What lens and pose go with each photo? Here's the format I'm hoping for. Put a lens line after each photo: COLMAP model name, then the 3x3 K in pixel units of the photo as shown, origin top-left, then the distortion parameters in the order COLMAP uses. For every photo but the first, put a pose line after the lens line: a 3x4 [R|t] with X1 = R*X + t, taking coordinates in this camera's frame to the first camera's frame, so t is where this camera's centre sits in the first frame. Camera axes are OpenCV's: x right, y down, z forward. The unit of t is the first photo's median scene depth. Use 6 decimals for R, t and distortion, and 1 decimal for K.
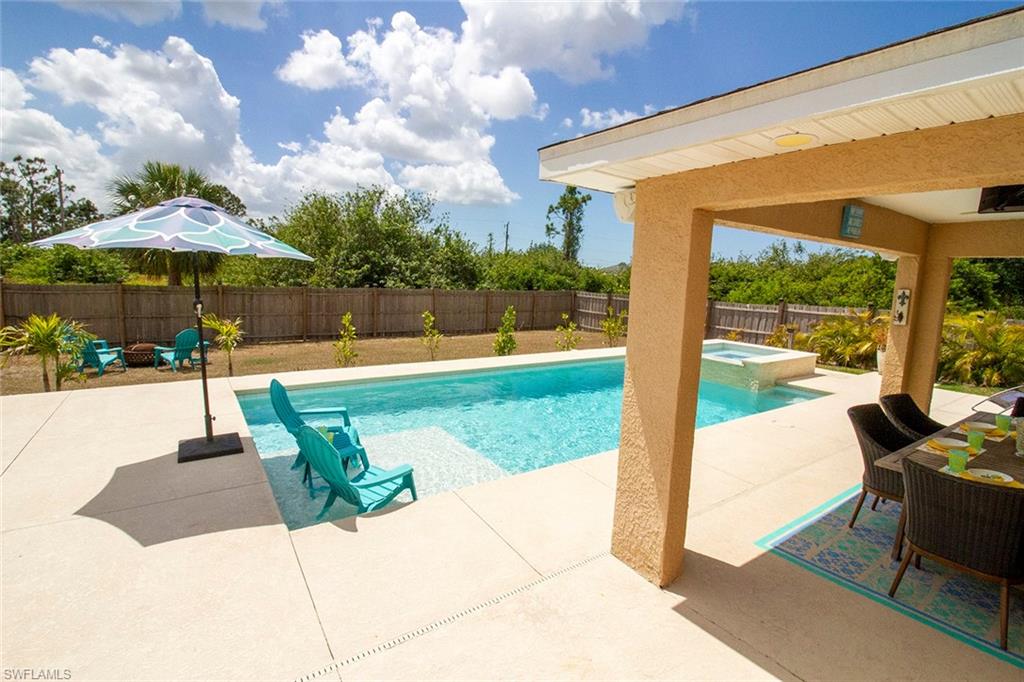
lens RADIAL K [[471.7, 0, 513.3], [0, 471.7, 339.7], [0, 0, 1]] dist [-0.007188, -0.008823]
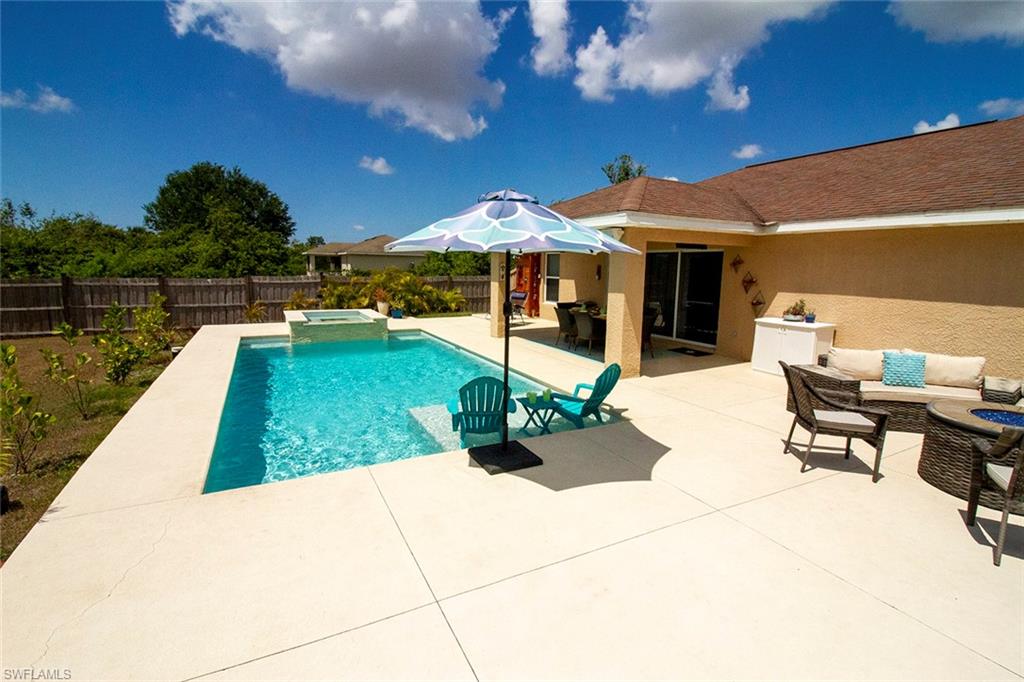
lens RADIAL K [[471.7, 0, 513.3], [0, 471.7, 339.7], [0, 0, 1]] dist [-0.007188, -0.008823]
pose [[0.111727, -0.191805, 0.975053, -0.414648], [0.120459, 0.976575, 0.178302, -0.046722], [-0.986411, 0.097533, 0.132214, 0.227939]]
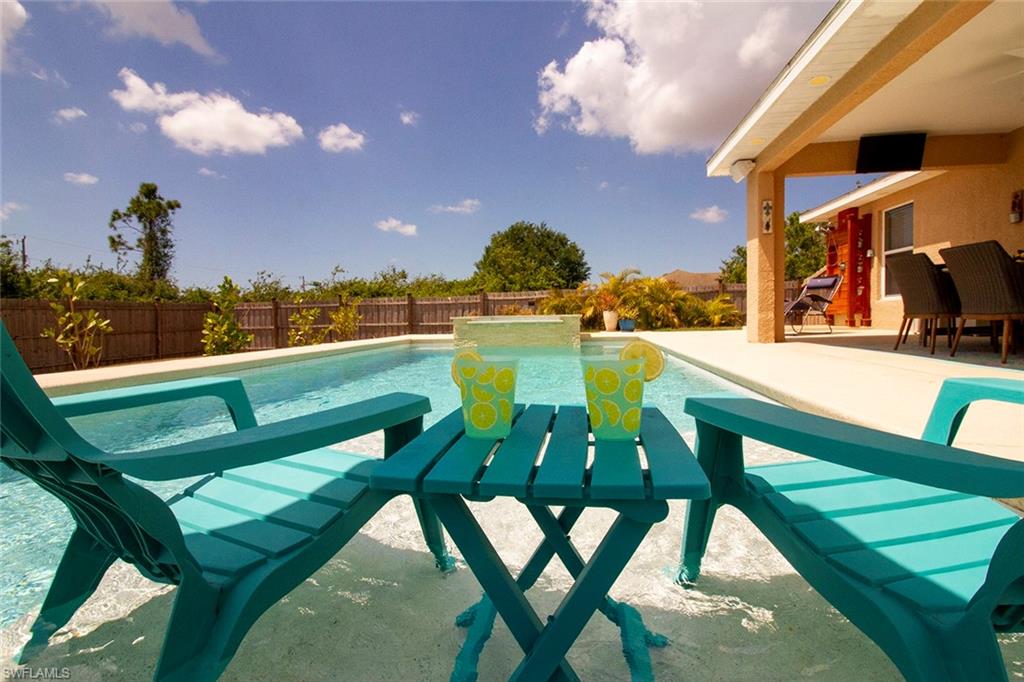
lens RADIAL K [[471.7, 0, 513.3], [0, 471.7, 339.7], [0, 0, 1]] dist [-0.007188, -0.008823]
pose [[0.677000, -0.088176, 0.730682, -0.134639], [0.147203, 0.988959, -0.017045, 0.047995], [-0.721112, 0.119098, 0.682505, 0.229817]]
